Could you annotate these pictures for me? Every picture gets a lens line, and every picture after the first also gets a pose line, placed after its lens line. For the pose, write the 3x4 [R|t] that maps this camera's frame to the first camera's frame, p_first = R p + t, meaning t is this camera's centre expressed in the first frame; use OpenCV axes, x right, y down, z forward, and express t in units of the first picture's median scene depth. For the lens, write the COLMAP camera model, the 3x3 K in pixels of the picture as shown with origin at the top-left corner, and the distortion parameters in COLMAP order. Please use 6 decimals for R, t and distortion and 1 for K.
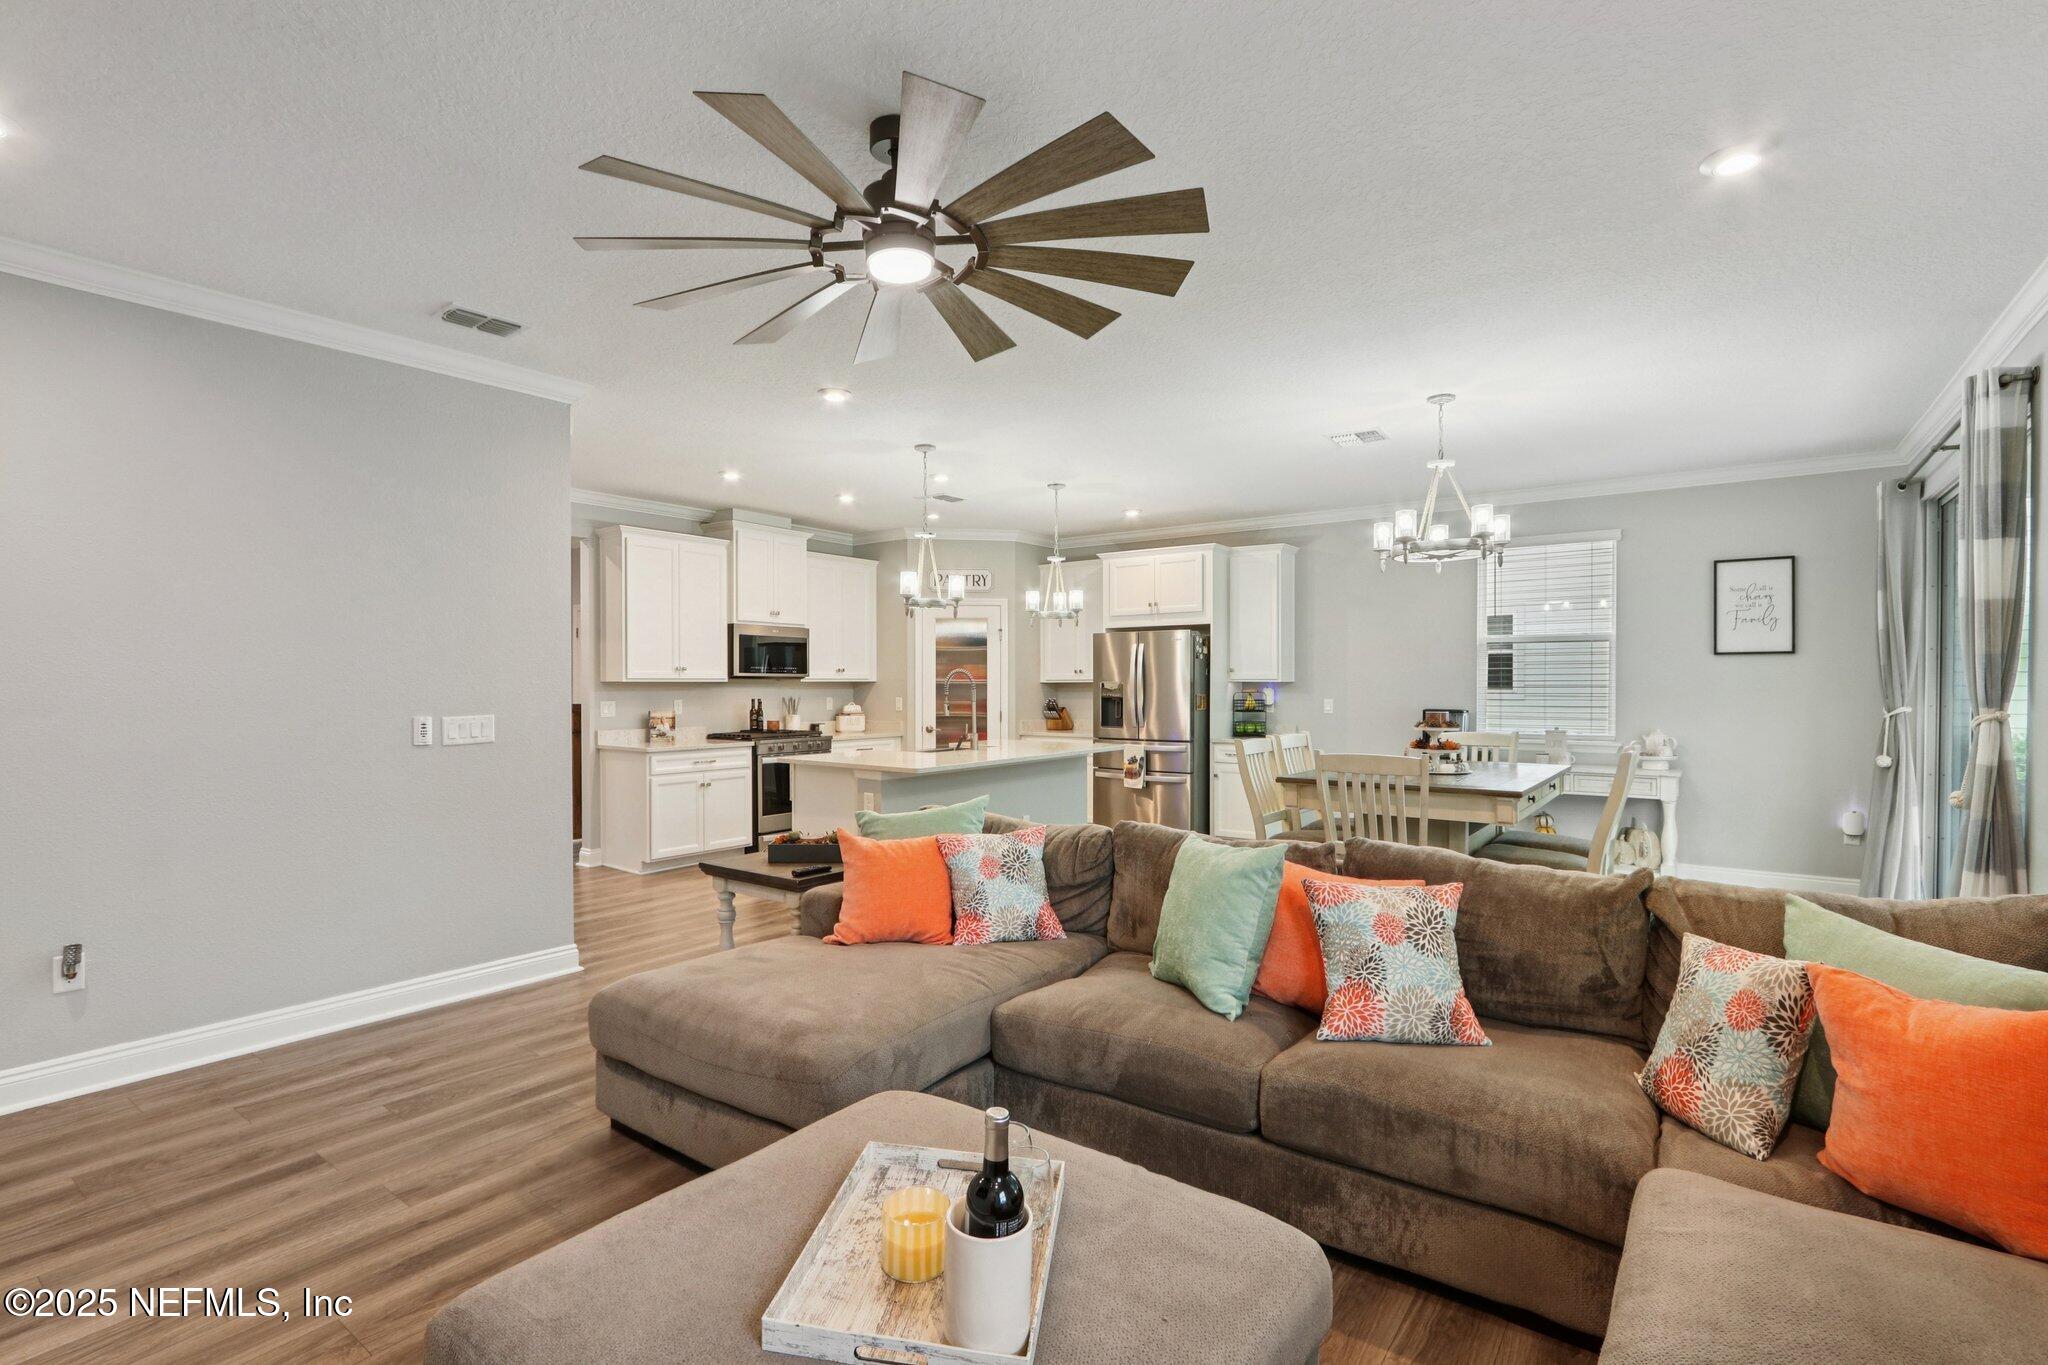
lens RADIAL K [[951.9, 0, 999.3], [0, 951.9, 674.3], [0, 0, 1]] dist [-0.018795, 0.000113]
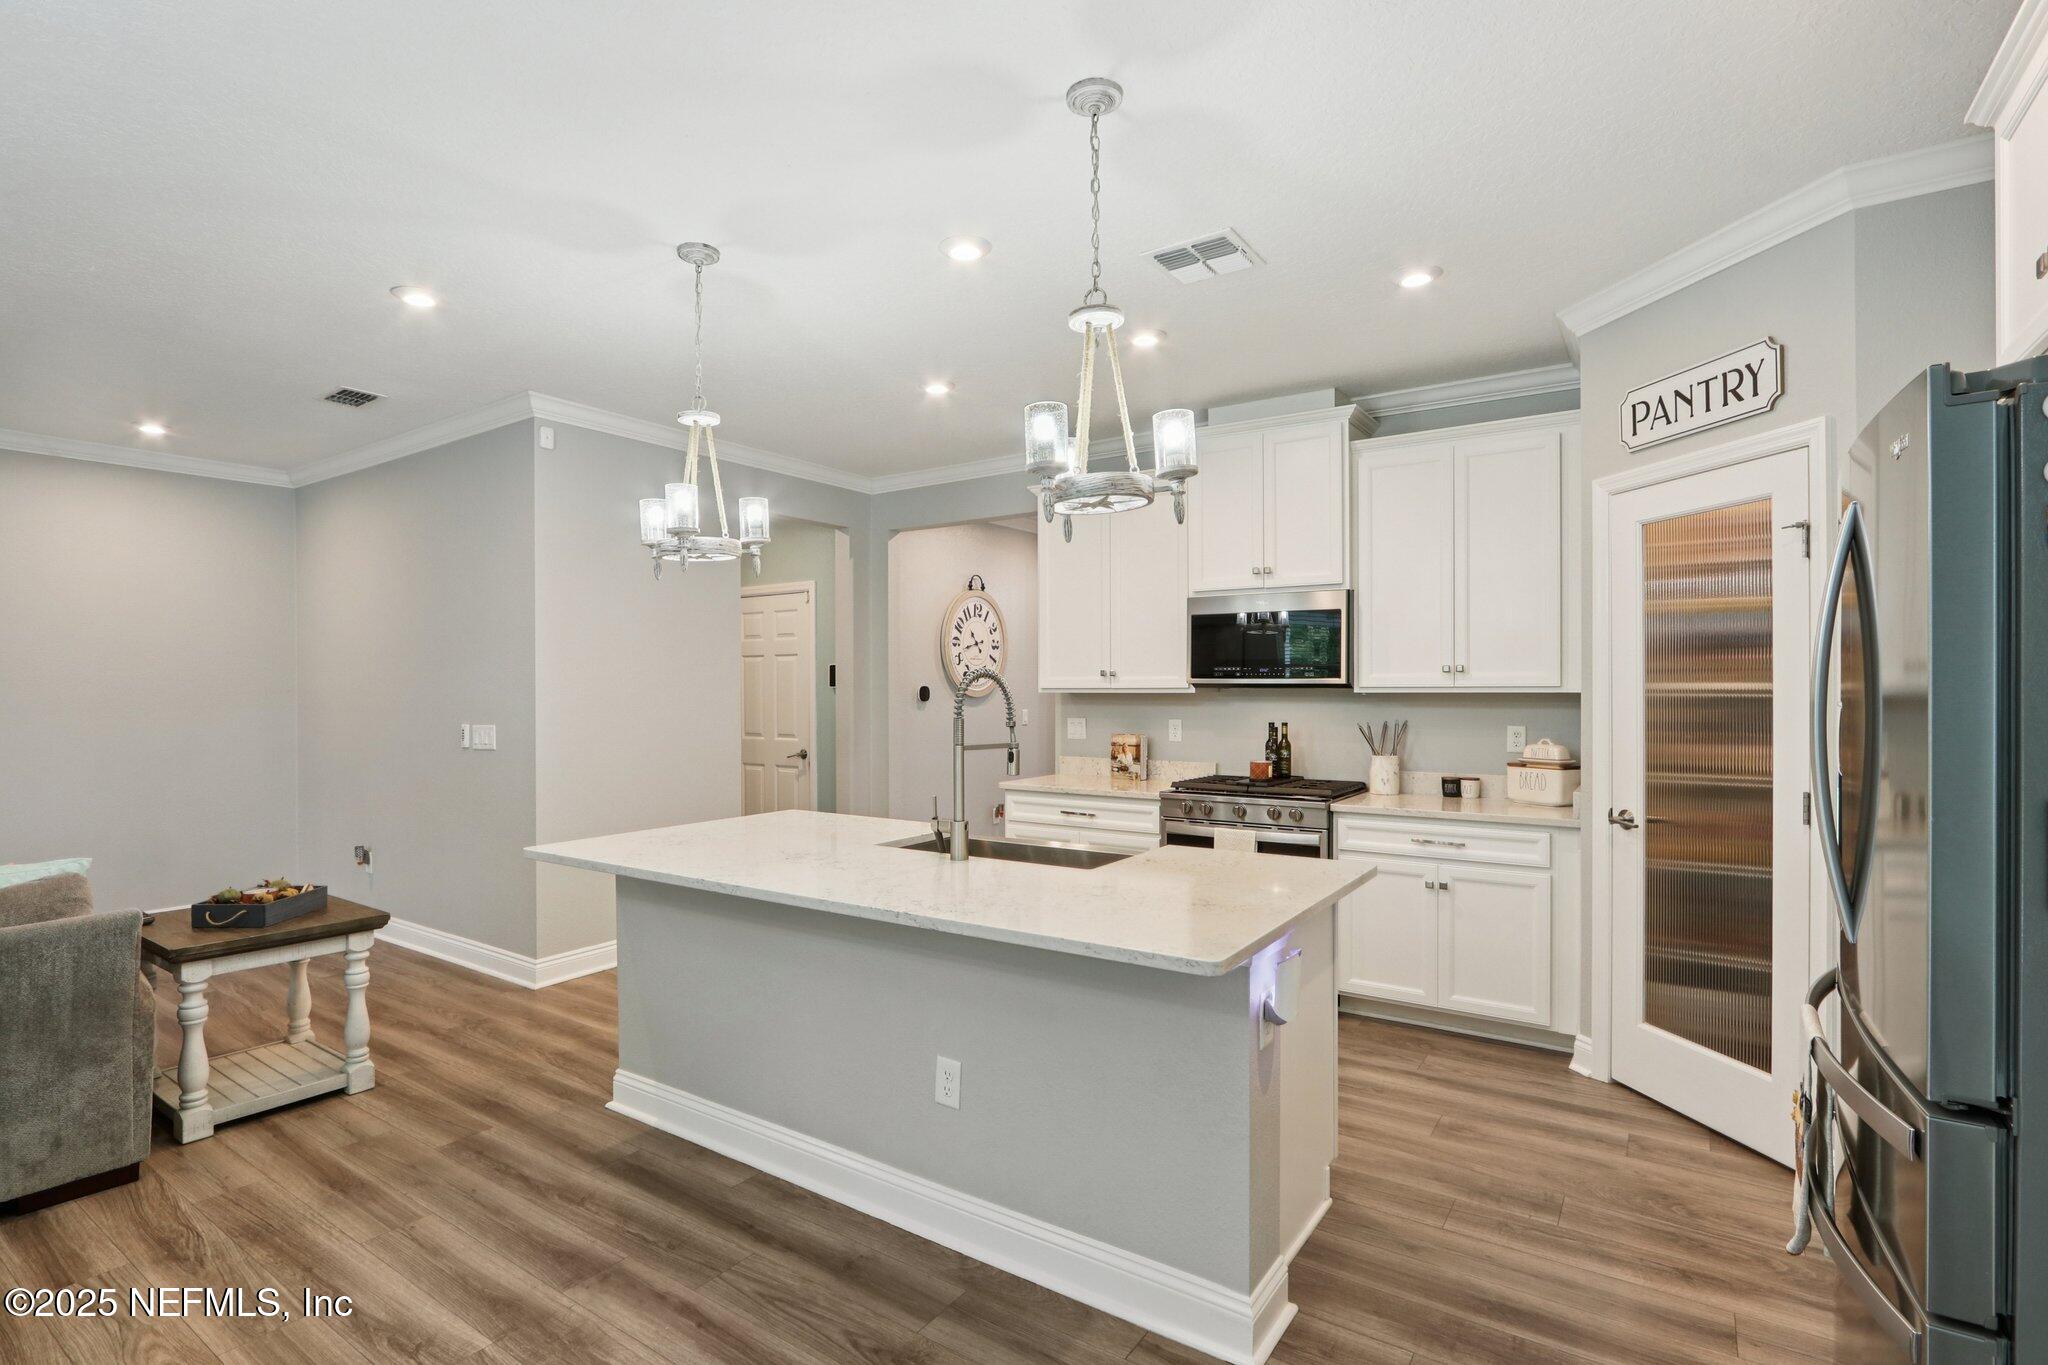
lens RADIAL K [[989.0, 0, 1013.8], [0, 989.0, 686.4], [0, 0, 1]] dist [-0.011276, 0.000835]
pose [[0.044774, -0.000609, -0.998997, 0.338795], [0.010681, 0.999943, -0.000131, 0.002342], [0.998940, -0.010664, 0.044778, 0.821400]]
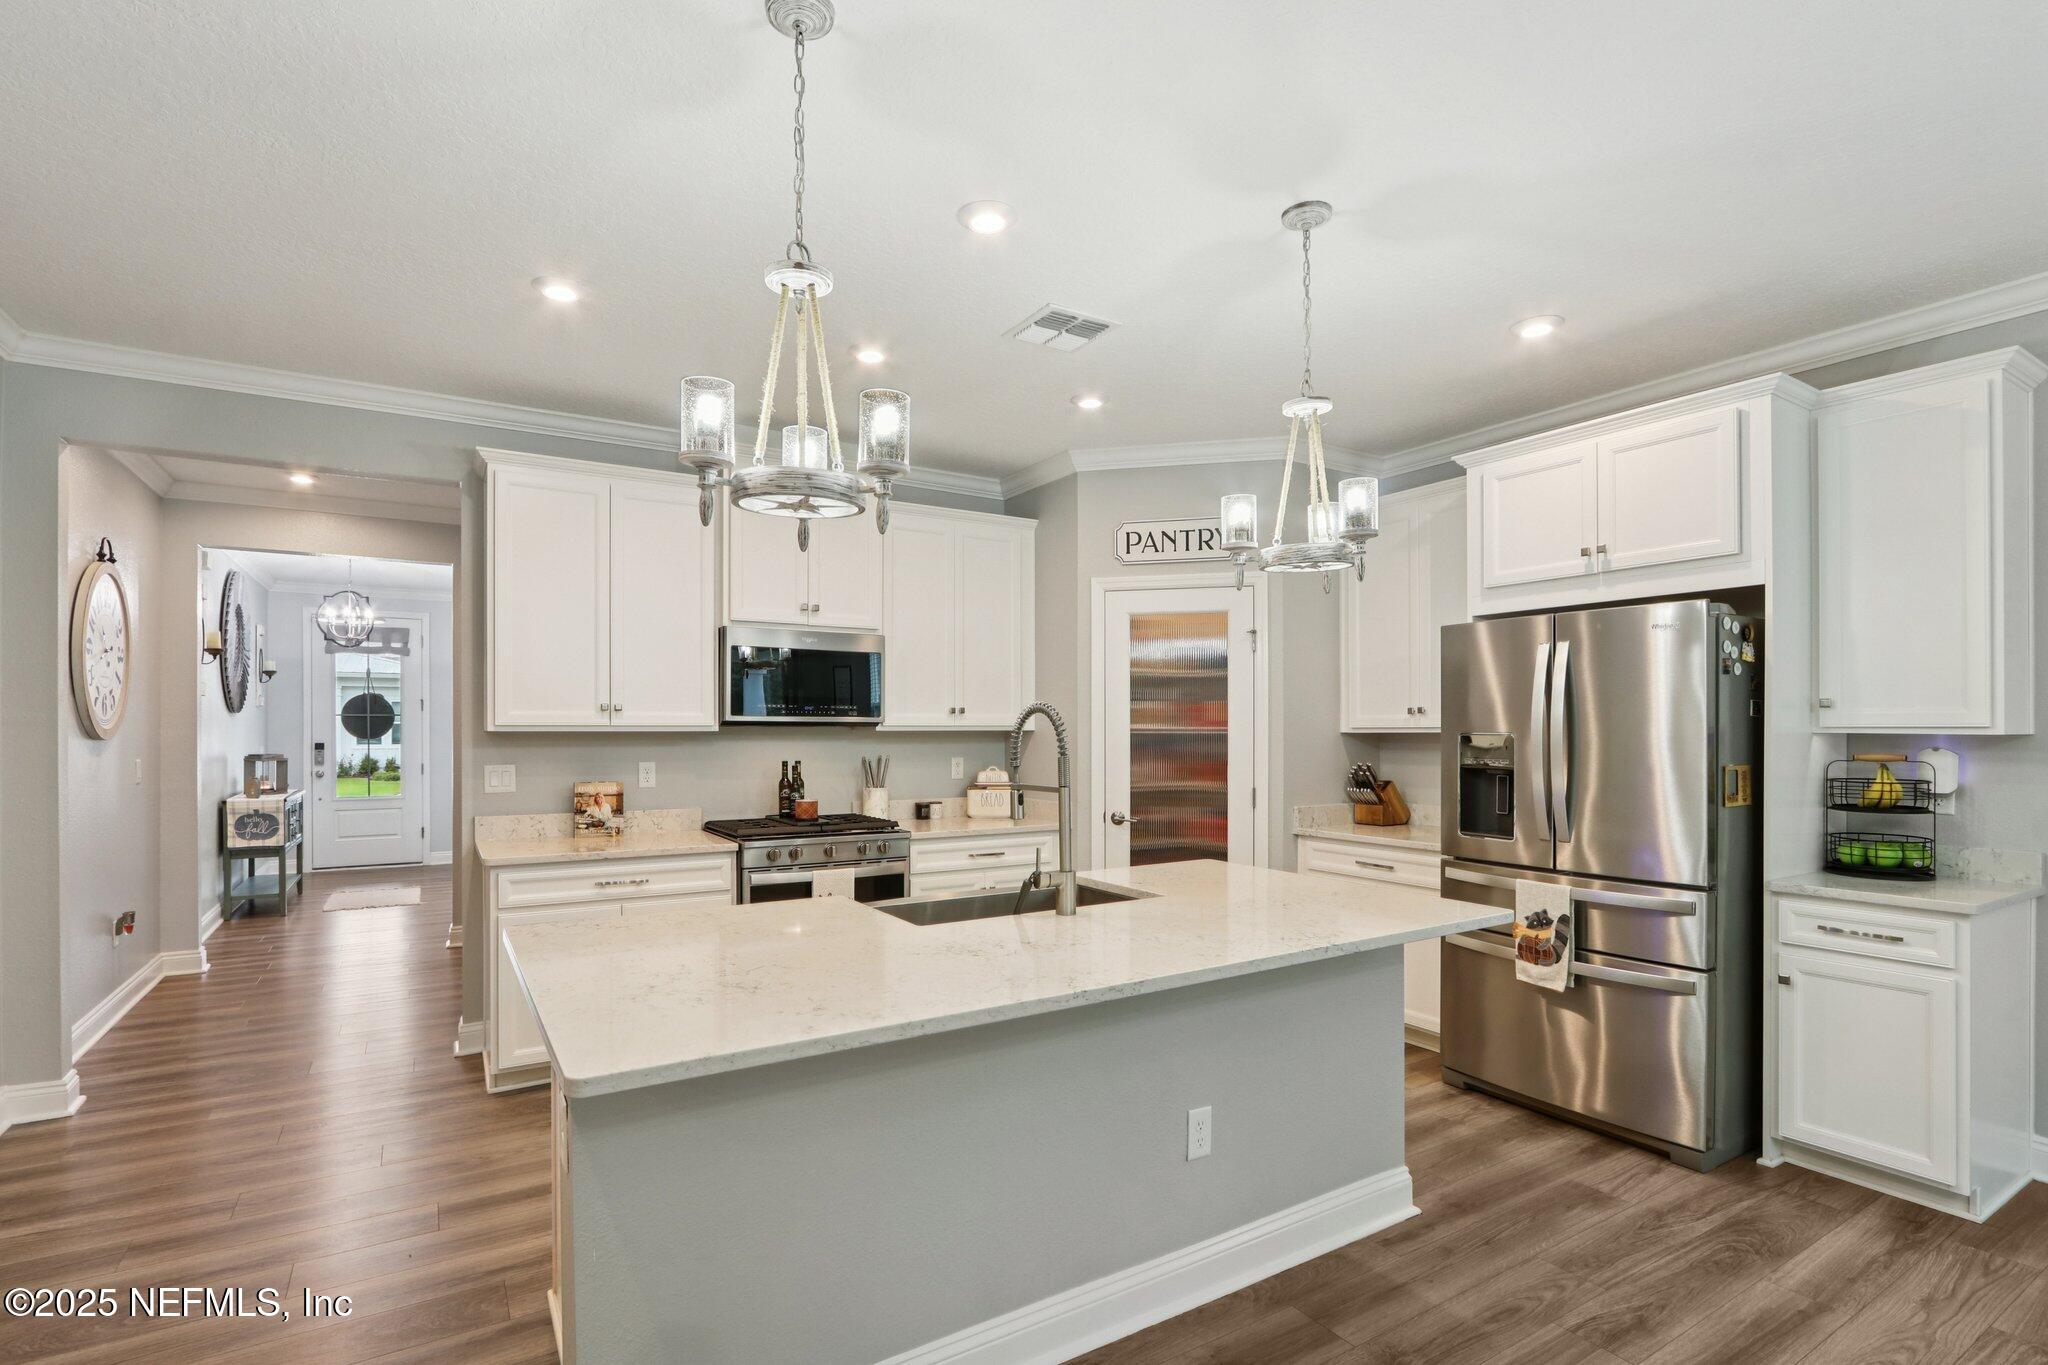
lens RADIAL K [[955.5, 0, 1000.5], [0, 955.5, 723.3], [0, 0, 1]] dist [-0.015761, 0.000912]
pose [[0.928039, -0.000623, -0.372483, 0.075374], [0.001917, 0.999993, 0.003104, 0.001737], [0.372478, -0.003595, 0.928034, 0.519090]]
